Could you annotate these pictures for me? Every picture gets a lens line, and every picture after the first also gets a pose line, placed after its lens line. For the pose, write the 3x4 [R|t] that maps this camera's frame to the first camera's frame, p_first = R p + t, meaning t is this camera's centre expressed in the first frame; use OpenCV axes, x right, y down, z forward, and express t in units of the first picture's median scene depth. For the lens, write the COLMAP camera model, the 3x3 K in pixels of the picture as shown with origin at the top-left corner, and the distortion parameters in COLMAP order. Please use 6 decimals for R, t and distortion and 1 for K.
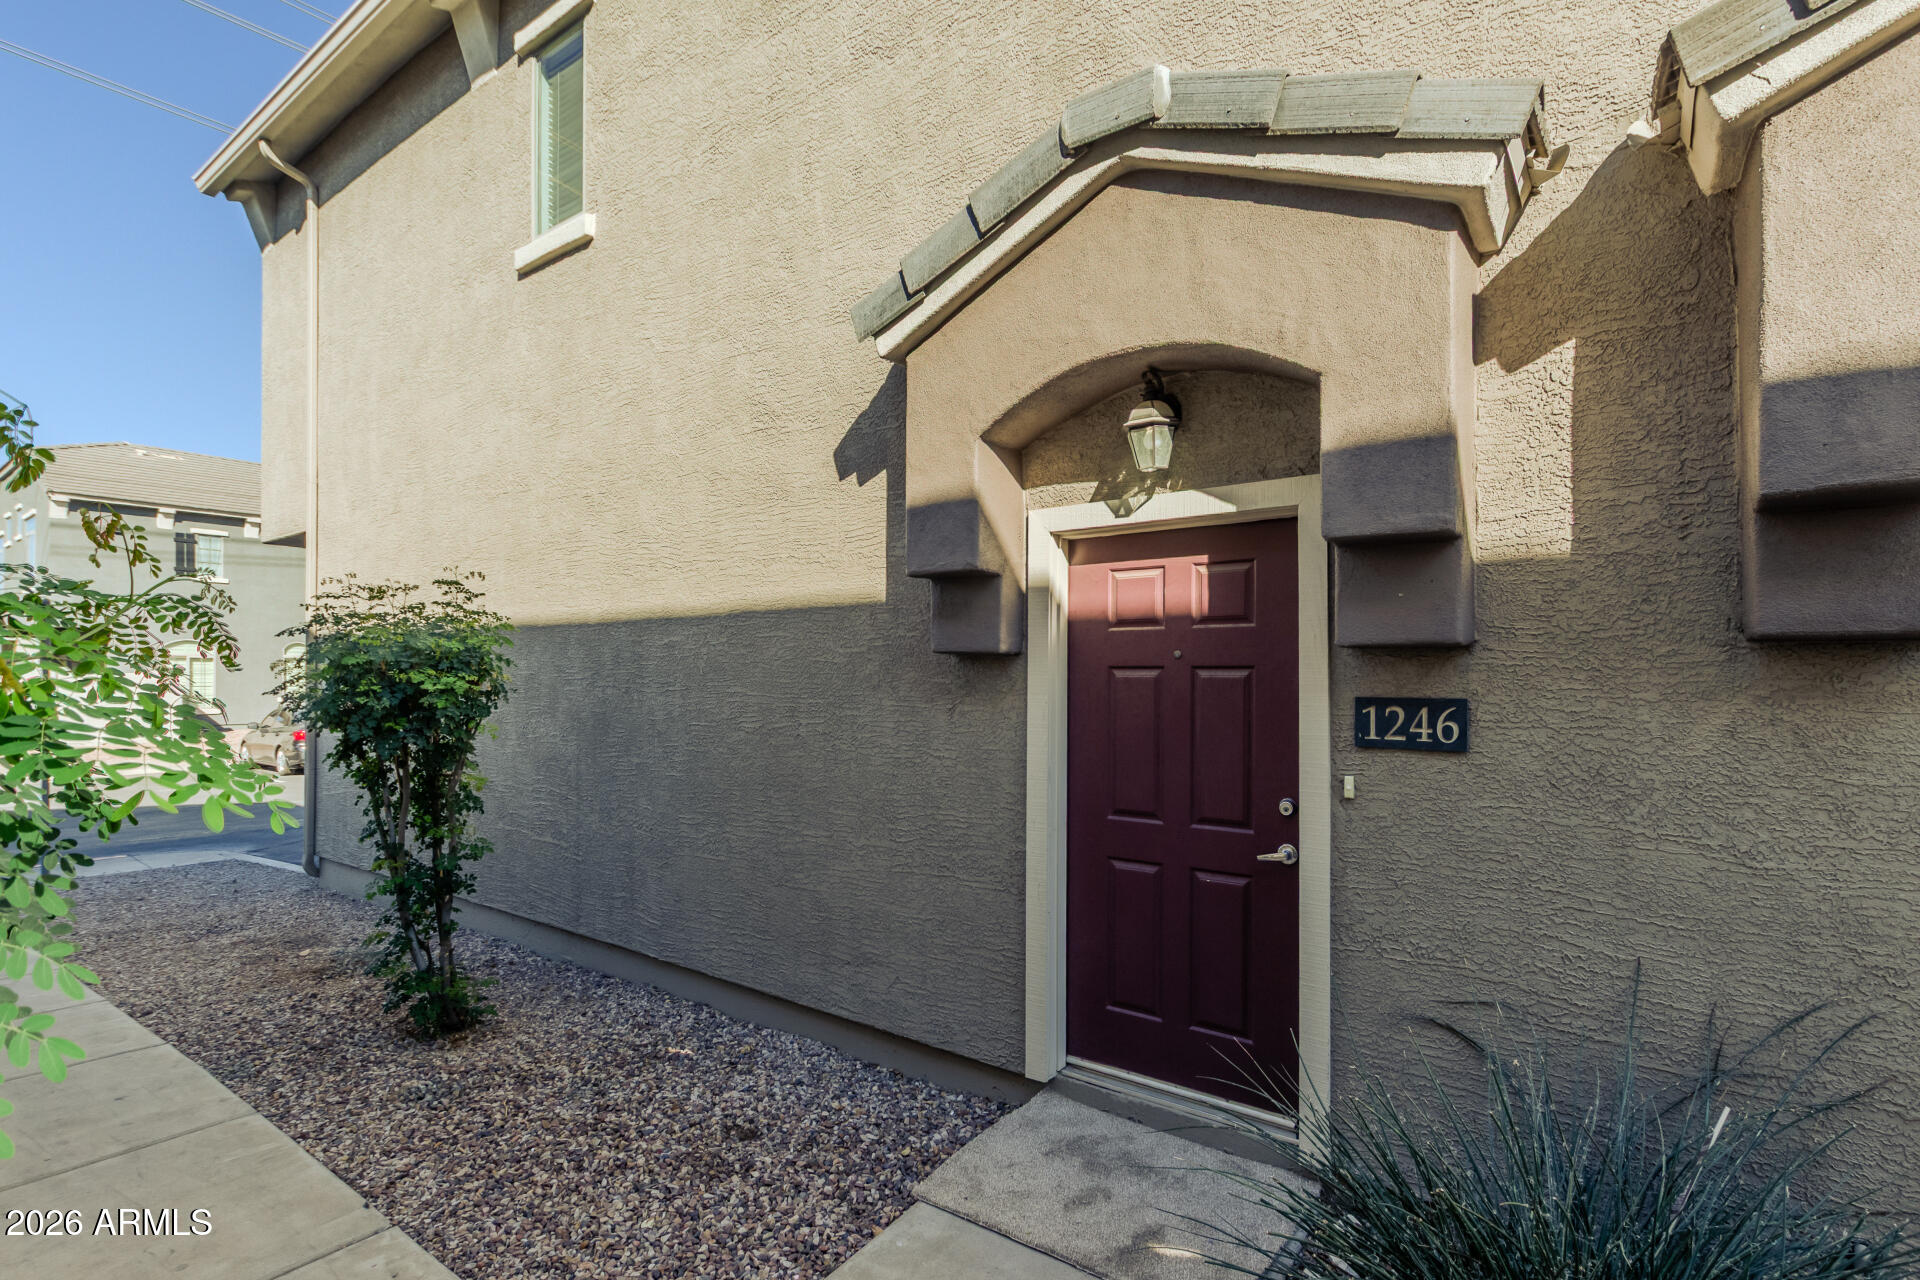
lens RADIAL K [[906.8, 0, 964.3], [0, 906.8, 657.7], [0, 0, 1]] dist [-0.000512, -0.000780]
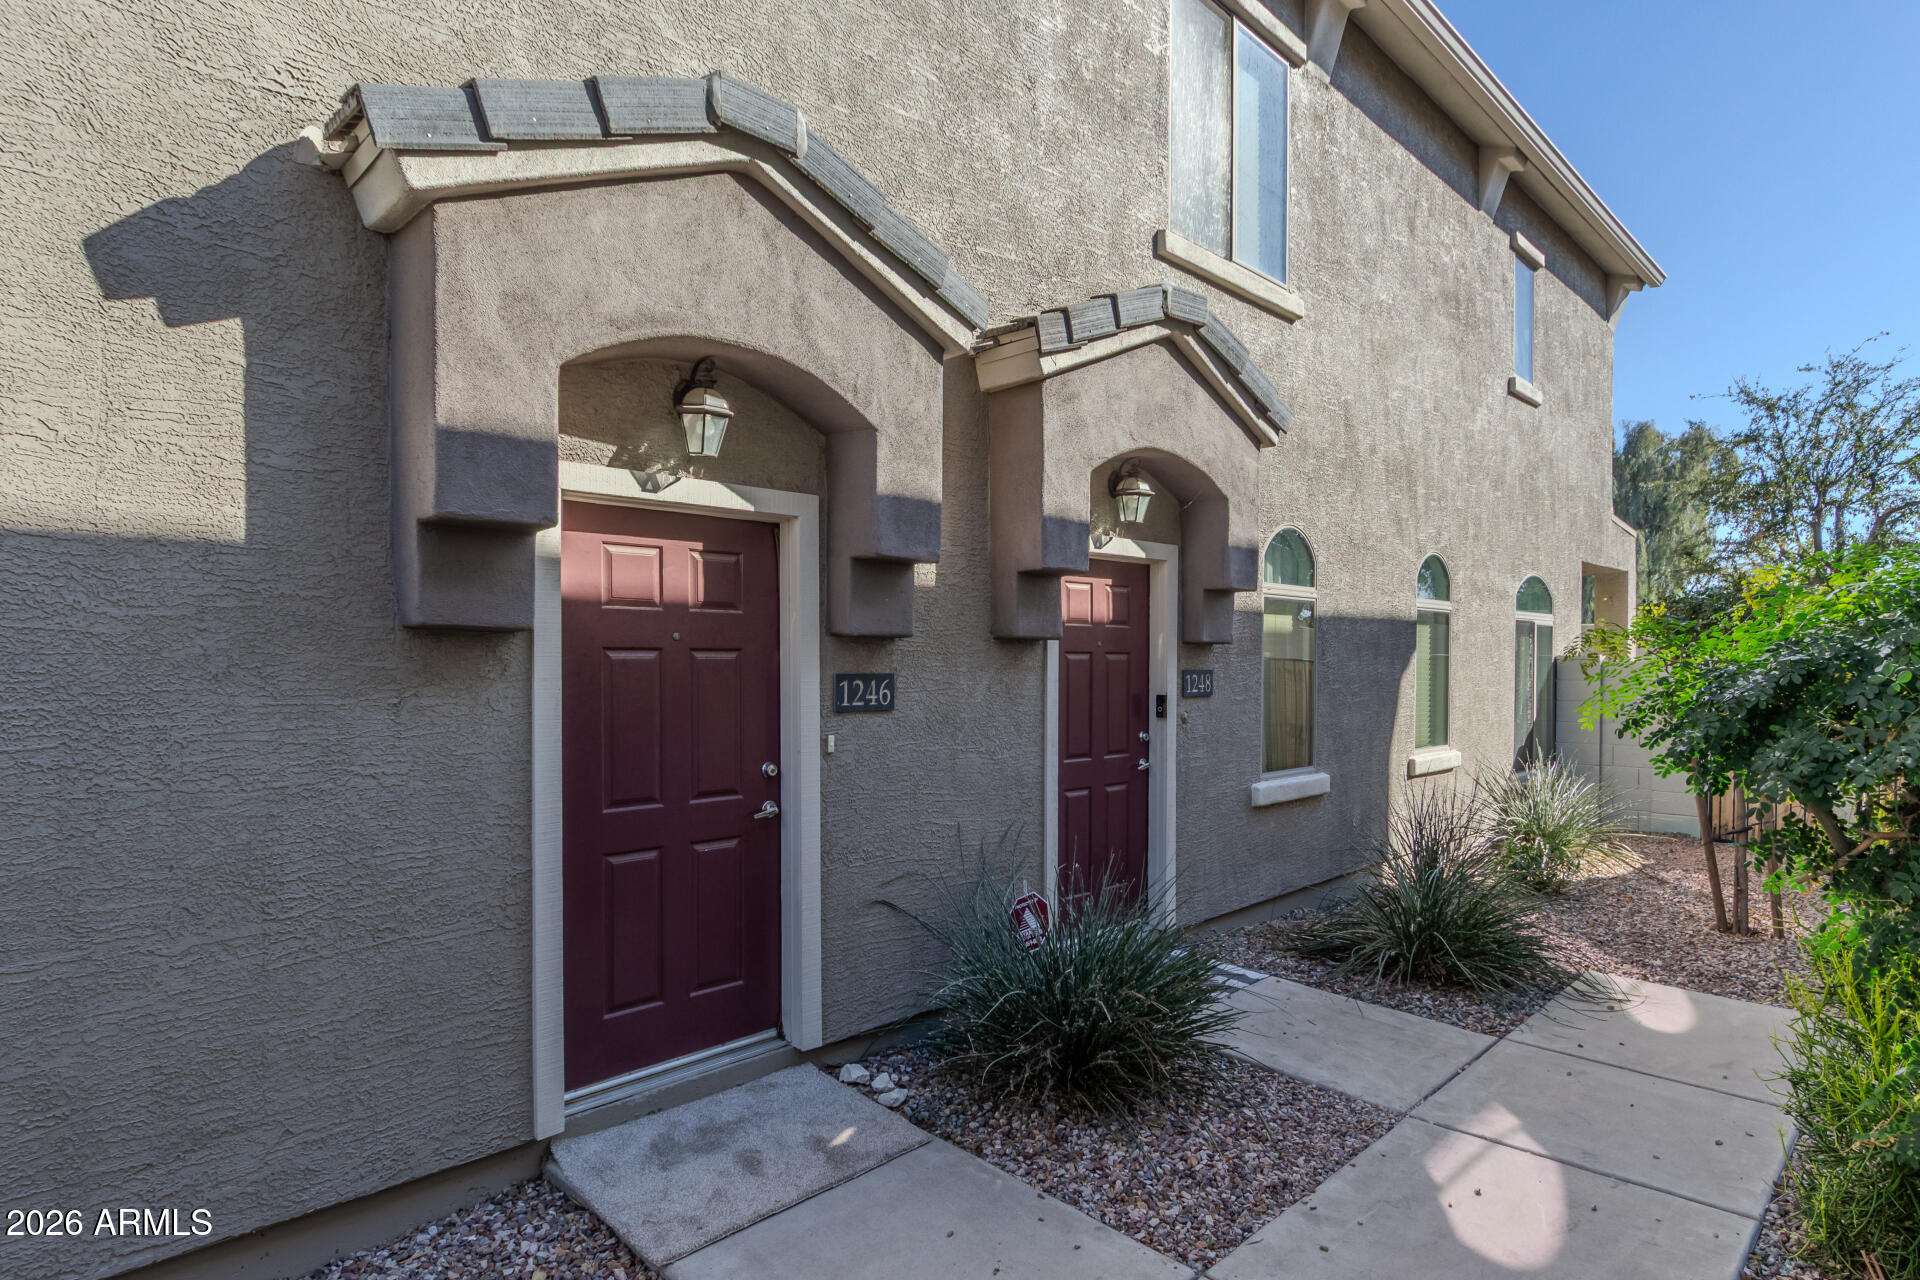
lens RADIAL K [[1018.0, 0, 957.6], [0, 1018.0, 651.5], [0, 0, 1]] dist [-0.005033, 0.000367]
pose [[0.158055, 0.006347, 0.987410, -0.905374], [-0.019522, 0.999804, -0.003302, 0.011470], [-0.987237, -0.018755, 0.158148, 0.549309]]
